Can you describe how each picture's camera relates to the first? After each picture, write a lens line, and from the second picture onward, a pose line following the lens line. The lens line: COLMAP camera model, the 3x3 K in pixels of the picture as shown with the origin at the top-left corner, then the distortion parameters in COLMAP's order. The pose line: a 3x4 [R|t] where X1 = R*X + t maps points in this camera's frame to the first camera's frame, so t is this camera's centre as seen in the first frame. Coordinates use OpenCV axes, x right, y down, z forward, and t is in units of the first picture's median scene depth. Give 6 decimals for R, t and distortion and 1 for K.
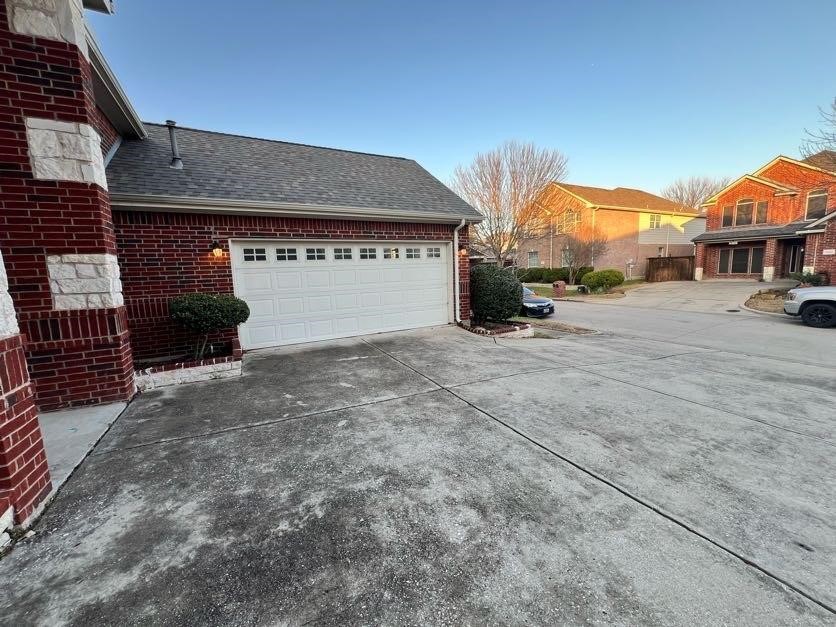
lens RADIAL K [[334.2, 0, 416.3], [0, 334.2, 312.8], [0, 0, 1]] dist [-0.001614, 0.000397]
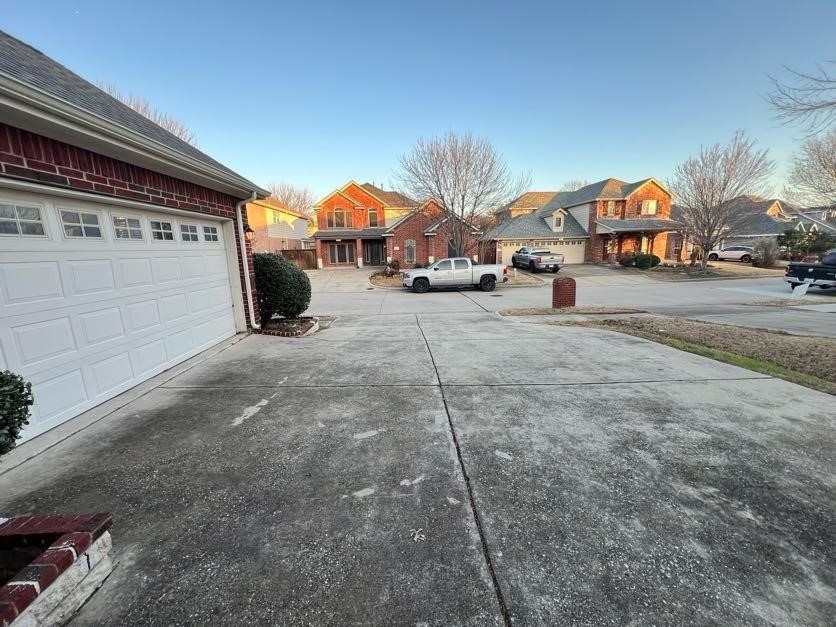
lens RADIAL K [[334.2, 0, 414.3], [0, 334.2, 313.2], [0, 0, 1]] dist [-0.001614, 0.000397]
pose [[0.442952, -0.146560, 0.884485, -0.791873], [0.126256, 0.986914, 0.100304, -0.076697], [-0.887611, 0.067242, 0.455659, 0.684419]]
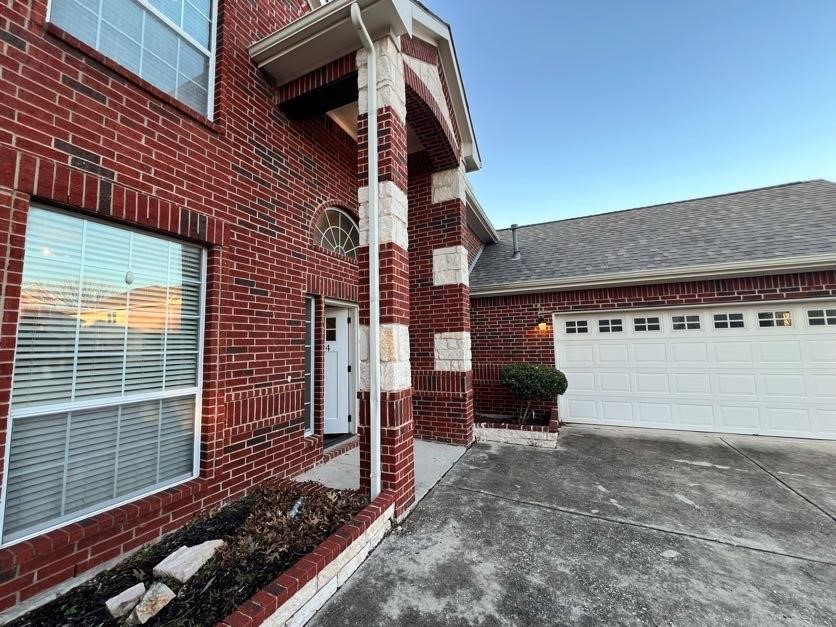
lens RADIAL K [[334.2, 0, 416.4], [0, 334.2, 314.3], [0, 0, 1]] dist [-0.001614, 0.000397]
pose [[0.605366, -0.054573, -0.794074, 0.046602], [-0.101065, 0.984302, -0.144693, -0.025896], [0.789505, 0.167846, 0.590347, 0.019267]]
